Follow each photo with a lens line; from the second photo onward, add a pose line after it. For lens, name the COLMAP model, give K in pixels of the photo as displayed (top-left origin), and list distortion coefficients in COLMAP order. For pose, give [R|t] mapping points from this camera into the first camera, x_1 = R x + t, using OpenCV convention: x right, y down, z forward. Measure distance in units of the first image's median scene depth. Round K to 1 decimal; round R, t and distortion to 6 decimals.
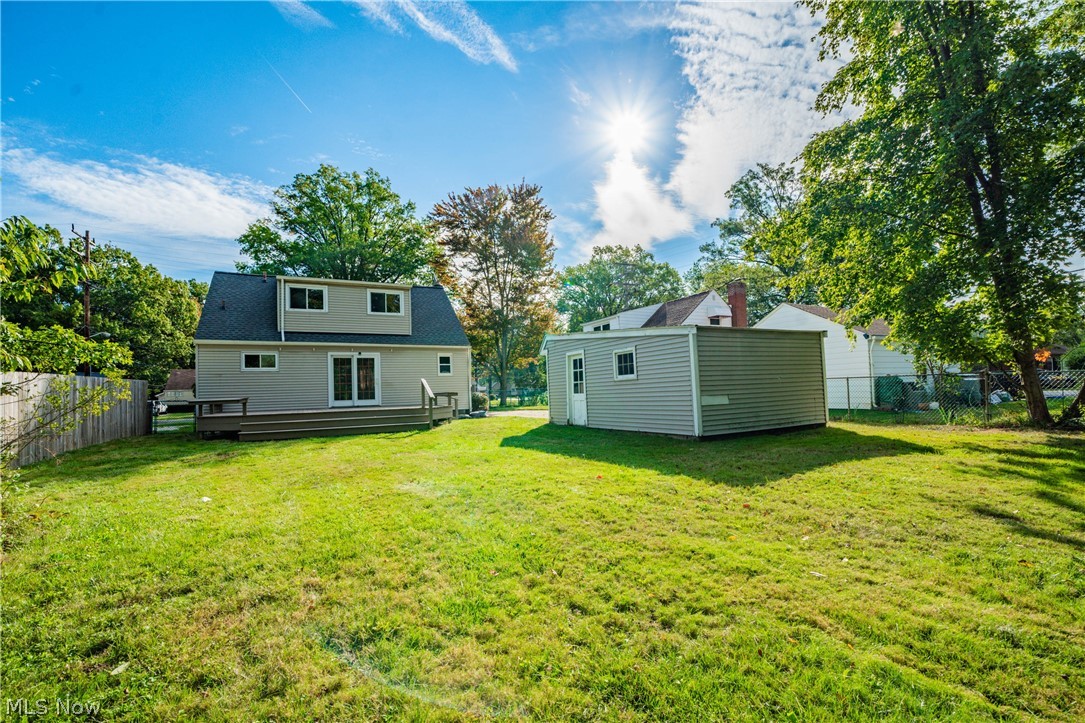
lens RADIAL K [[425.7, 0, 547.3], [0, 425.7, 376.1], [0, 0, 1]] dist [-0.060699, 0.006774]
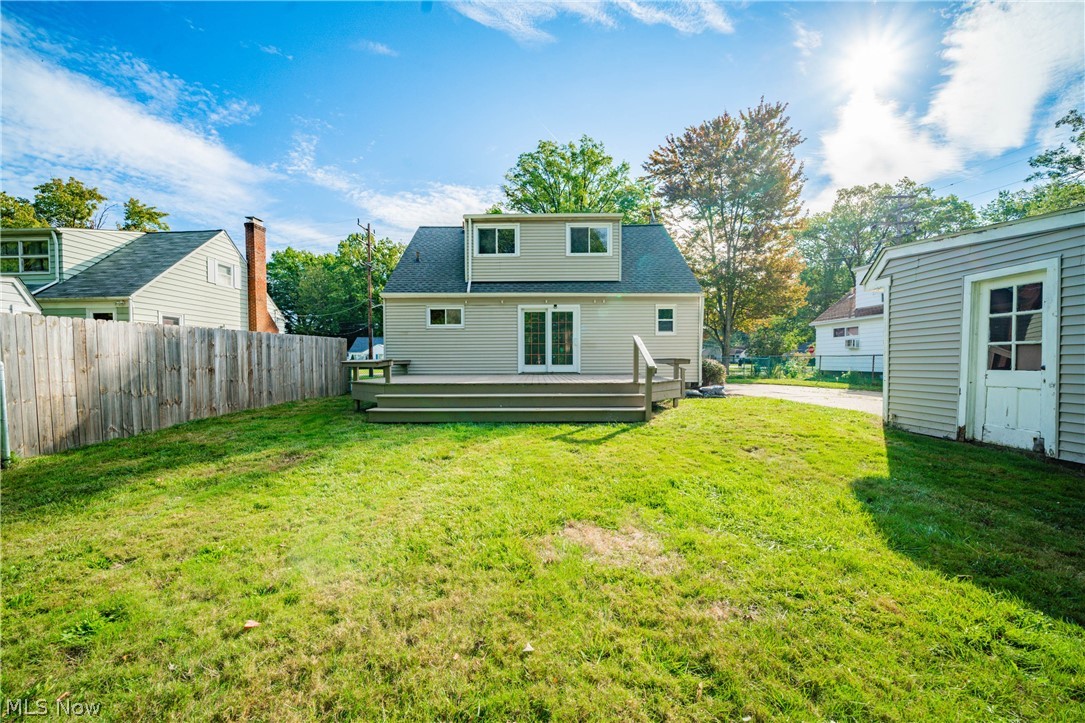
lens RADIAL K [[342.1, 0, 542.8], [0, 342.1, 367.2], [0, 0, 1]] dist [-0.001423, -0.000064]
pose [[0.856588, 0.042137, -0.514277, -0.065135], [-0.006982, 0.997515, 0.070101, 0.007648], [0.515953, -0.056457, 0.854754, 0.213057]]
